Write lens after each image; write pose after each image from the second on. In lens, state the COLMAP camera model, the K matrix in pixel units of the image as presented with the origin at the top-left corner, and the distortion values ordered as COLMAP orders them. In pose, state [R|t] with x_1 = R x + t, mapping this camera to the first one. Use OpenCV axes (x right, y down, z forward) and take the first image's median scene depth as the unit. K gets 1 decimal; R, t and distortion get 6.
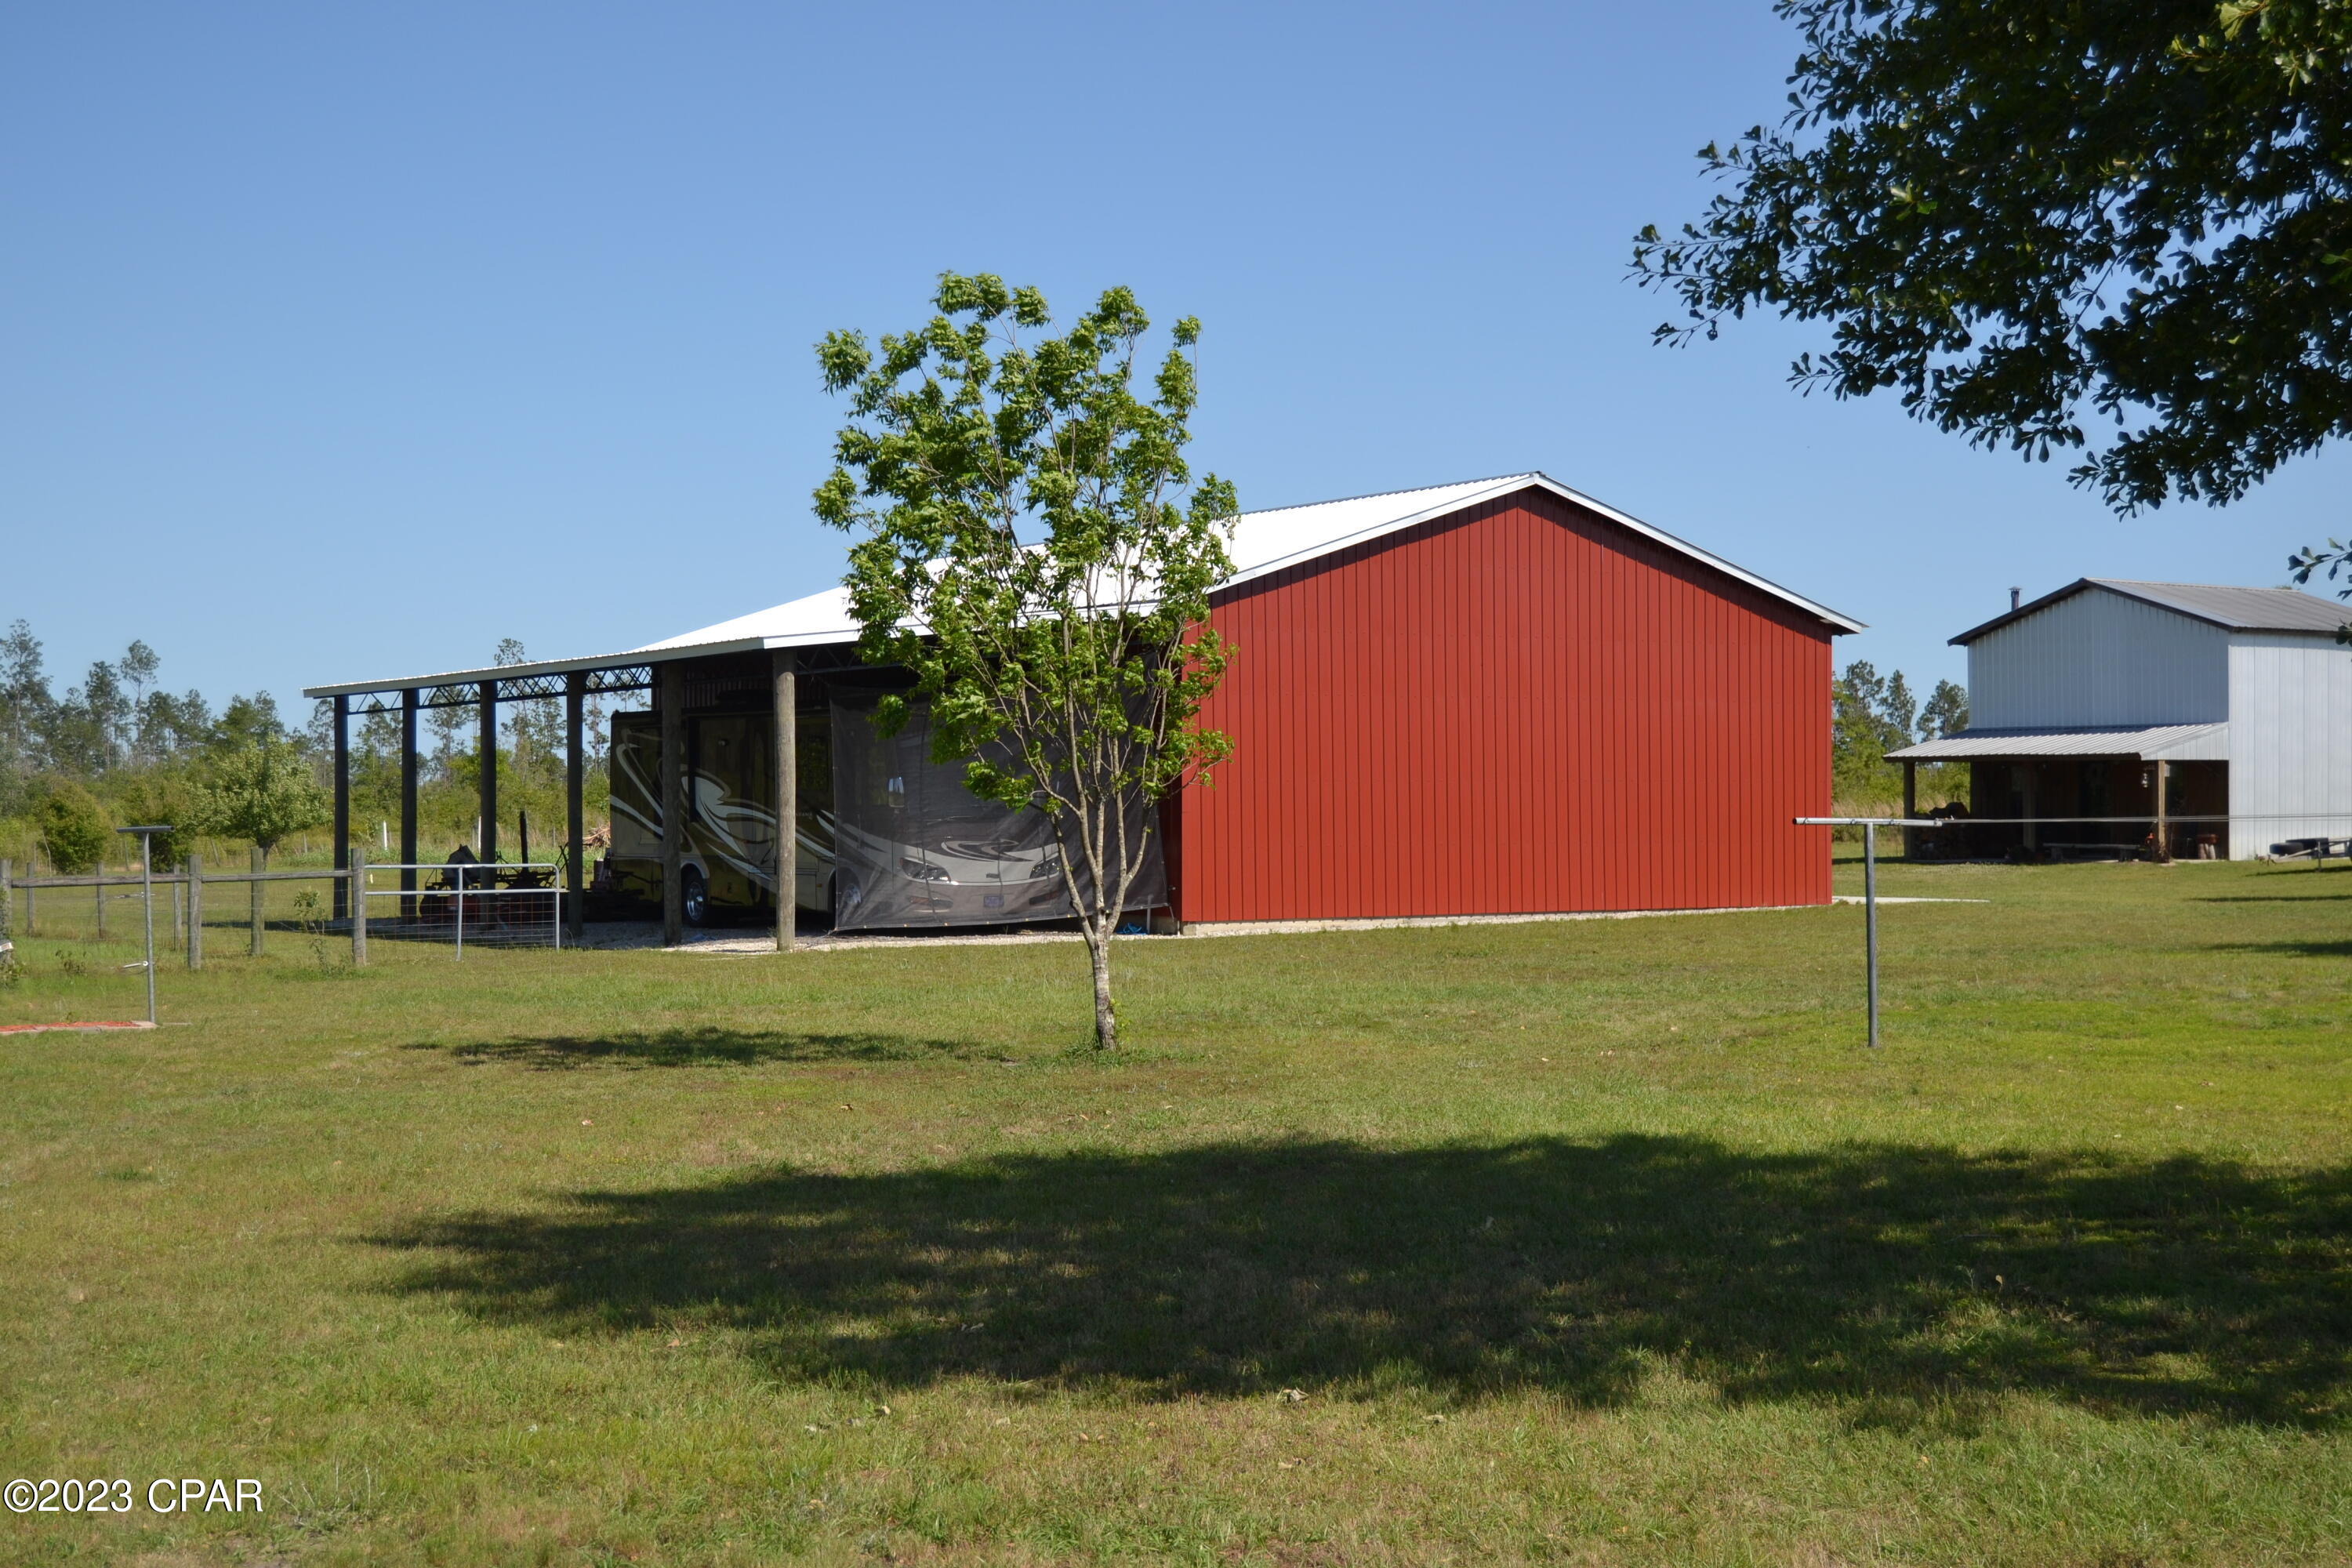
lens RADIAL K [[3515.5, 0, 1176.9], [0, 3515.5, 778.0], [0, 0, 1]] dist [-0.052444, 0.000000]
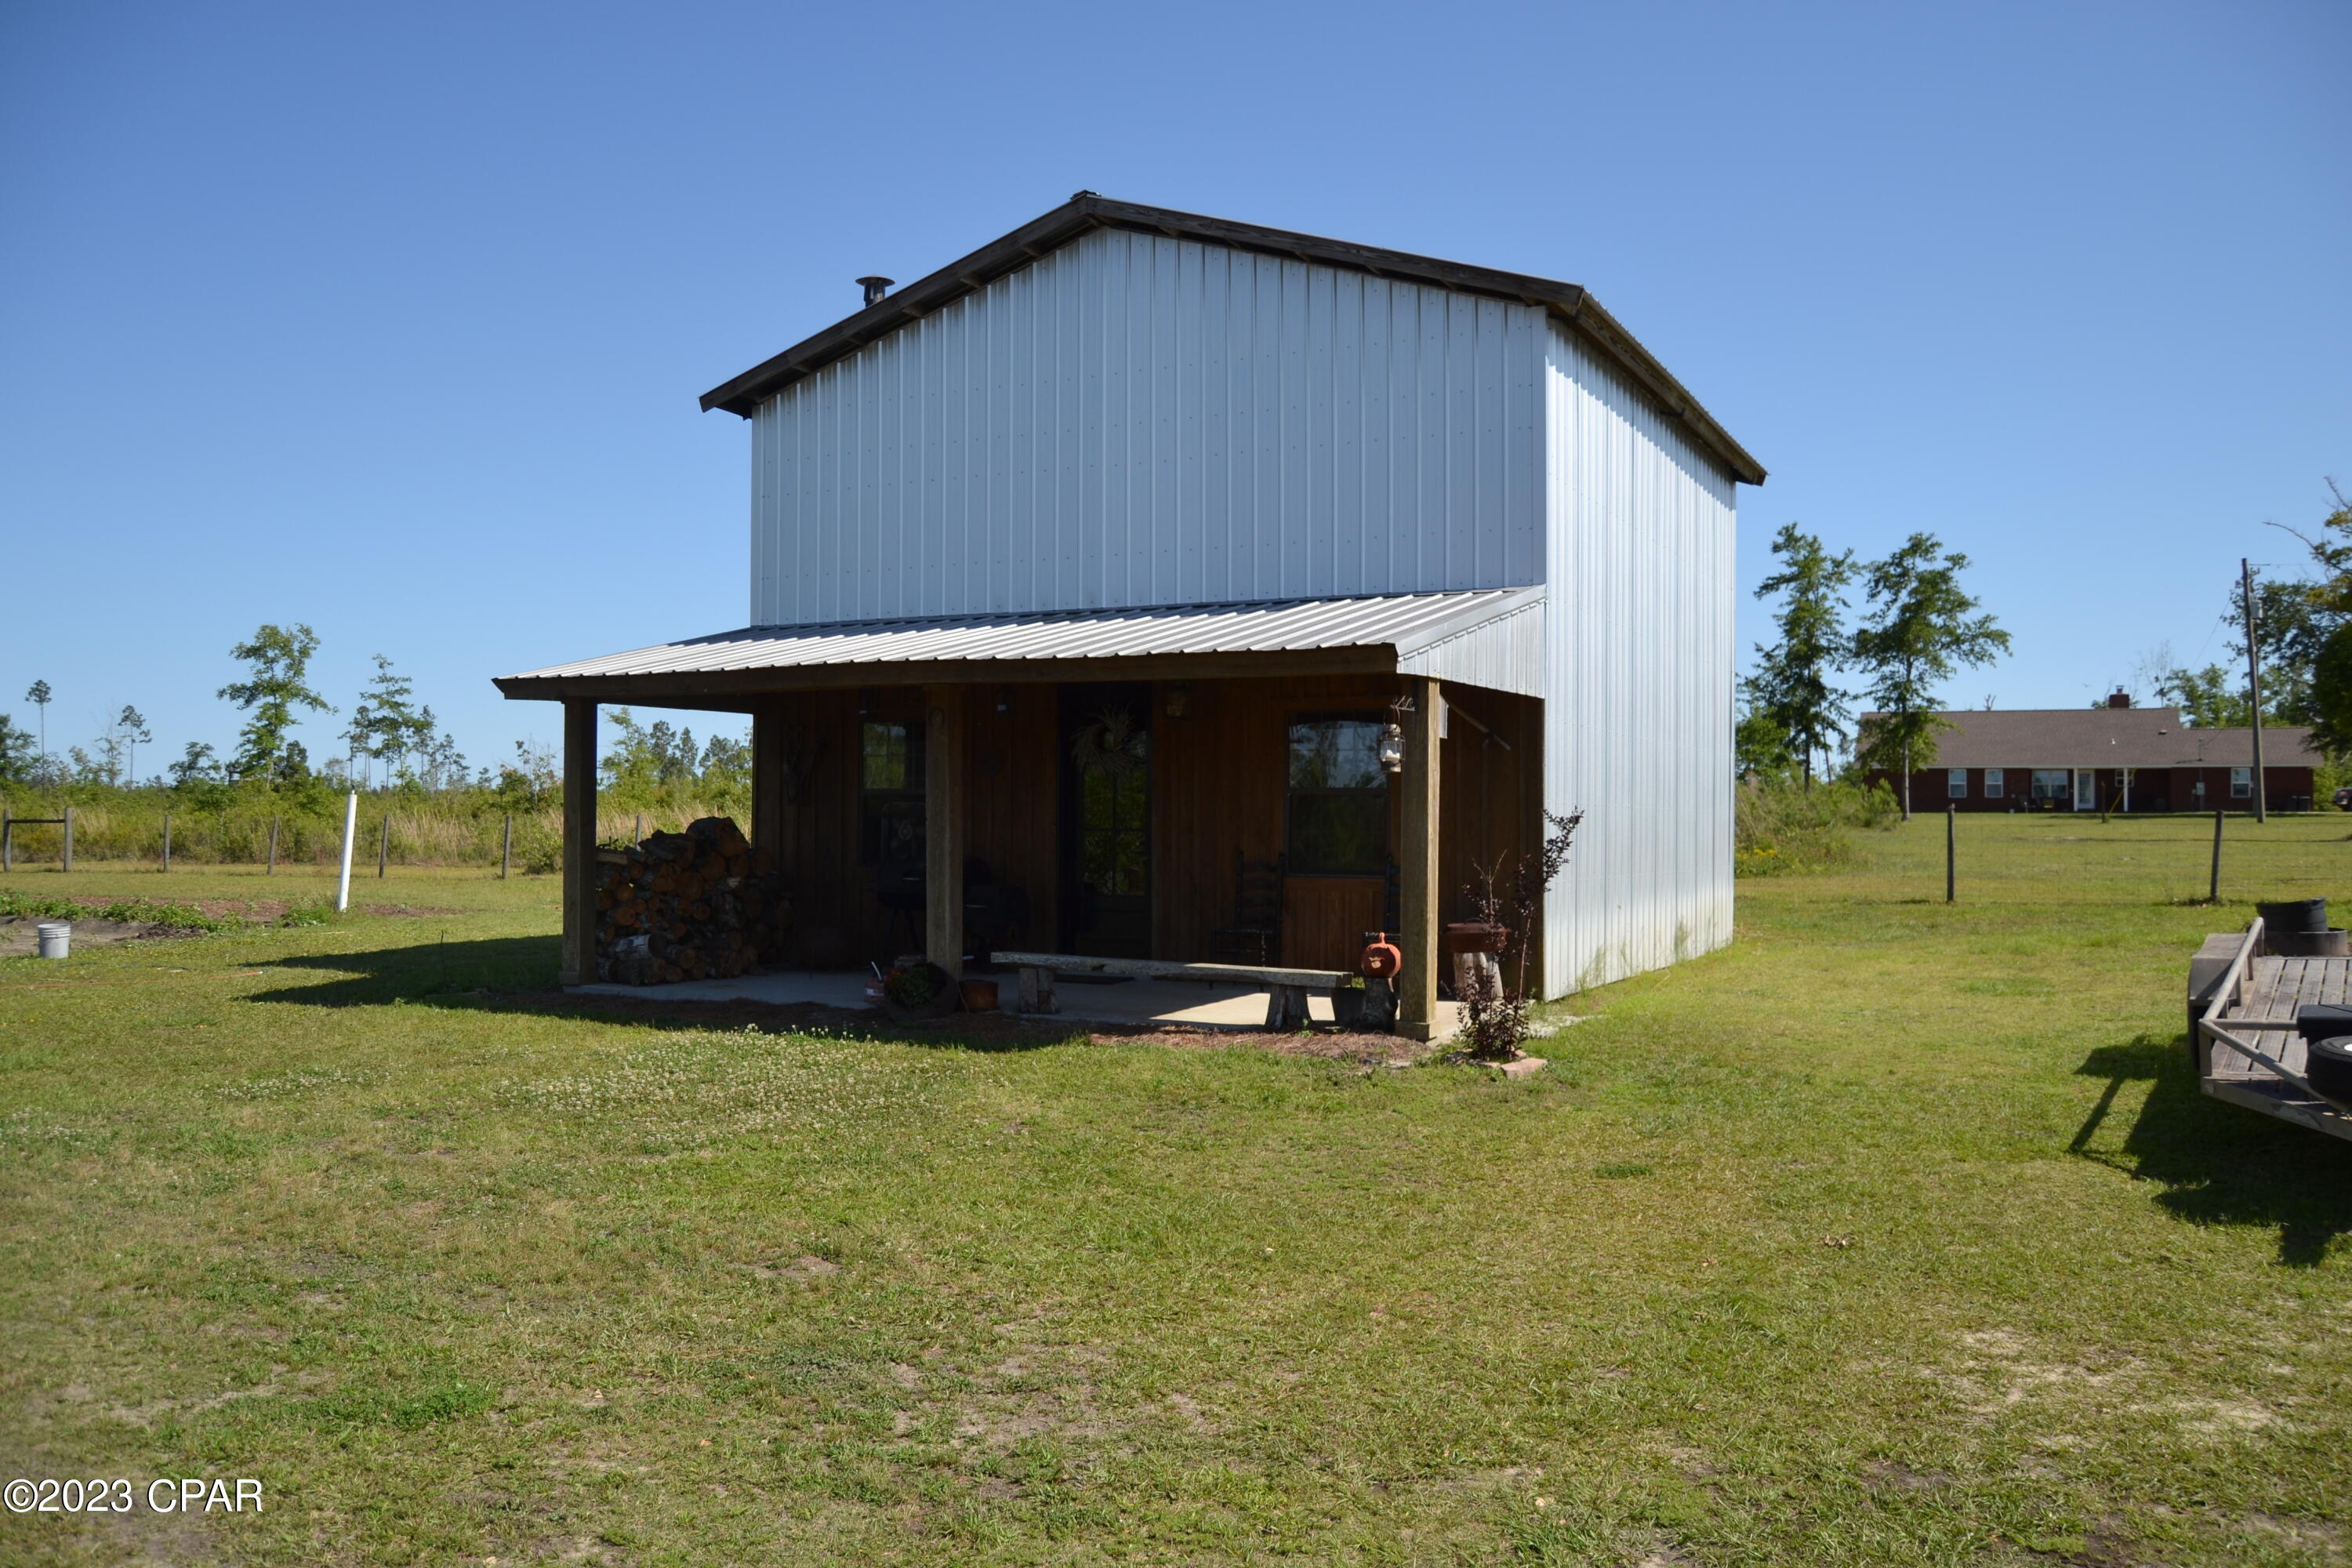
lens RADIAL K [[1884.6, 0, 1184.0], [0, 1884.6, 816.0], [0, 0, 1]] dist [-0.088889, 0.035405]
pose [[0.896810, 0.008650, 0.442331, 0.191065], [-0.011361, 0.999929, 0.003480, 0.005706], [-0.442269, -0.008146, 0.896845, 0.854771]]
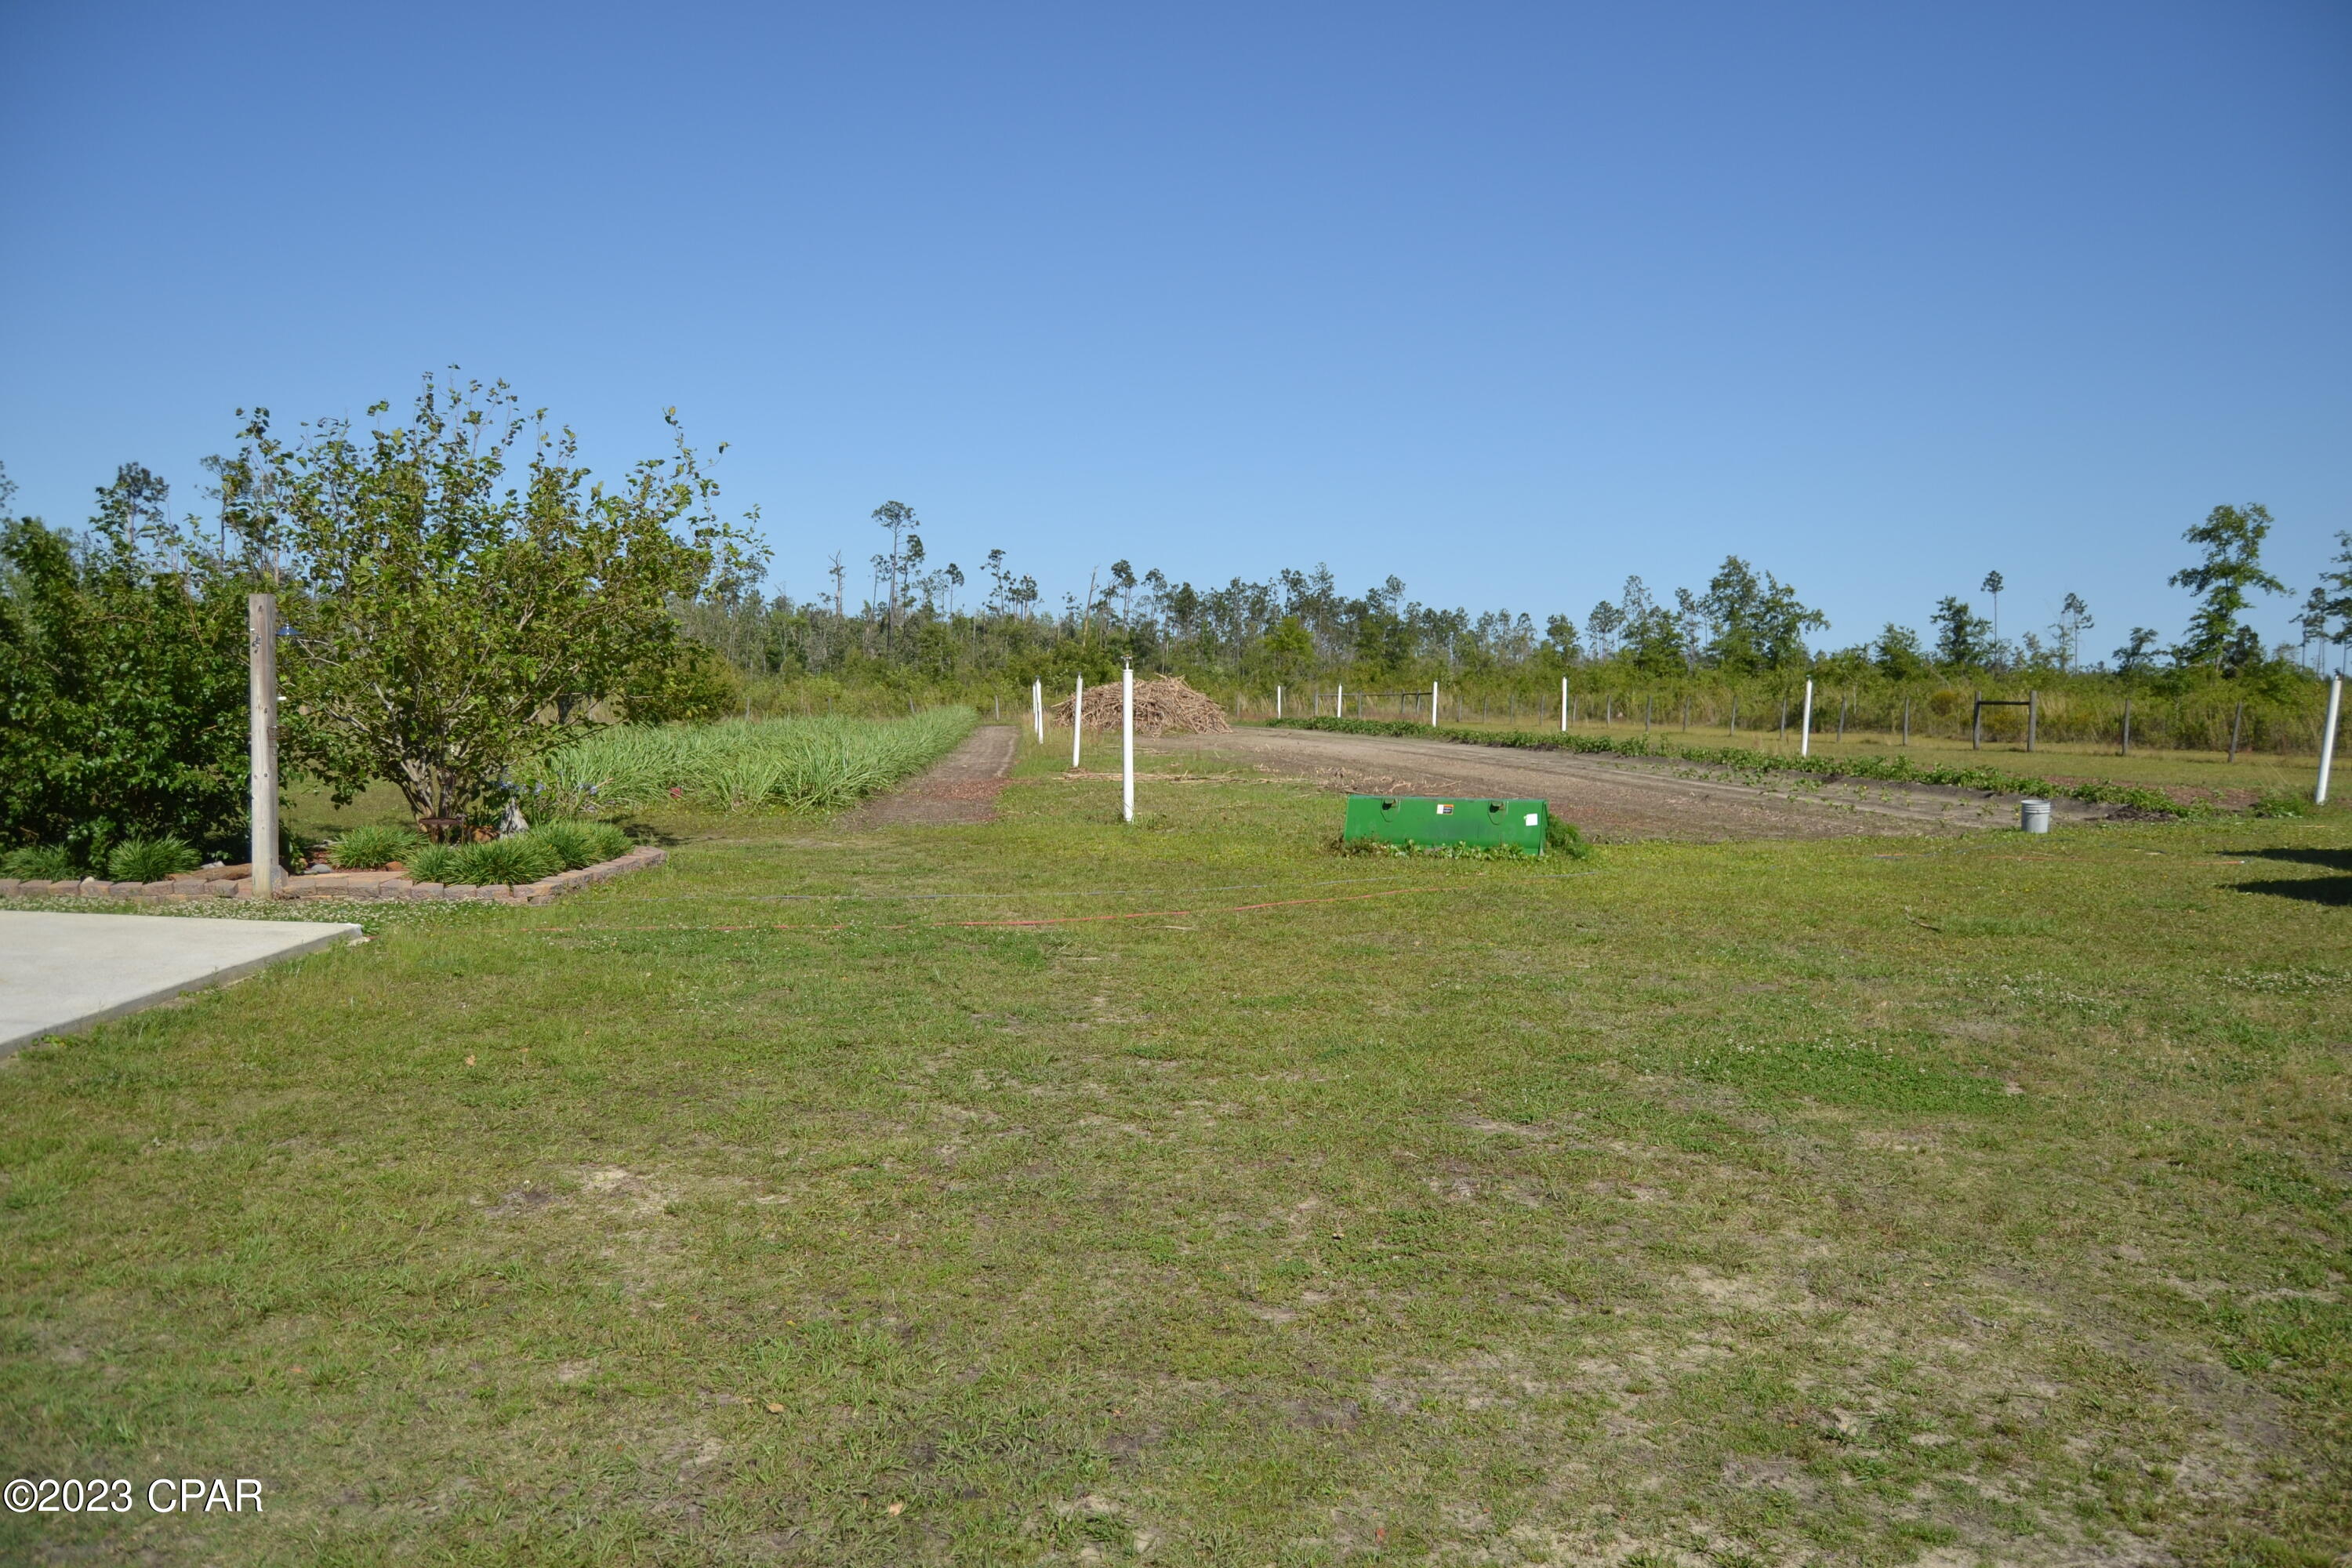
lens RADIAL K [[1884.6, 0, 1169.0], [0, 1884.6, 792.5], [0, 0, 1]] dist [-0.088889, 0.035405]
pose [[0.869322, 0.048566, -0.491855, 0.185827], [-0.017423, 0.997553, 0.067706, 0.006140], [0.493939, -0.050289, 0.868041, 0.855165]]
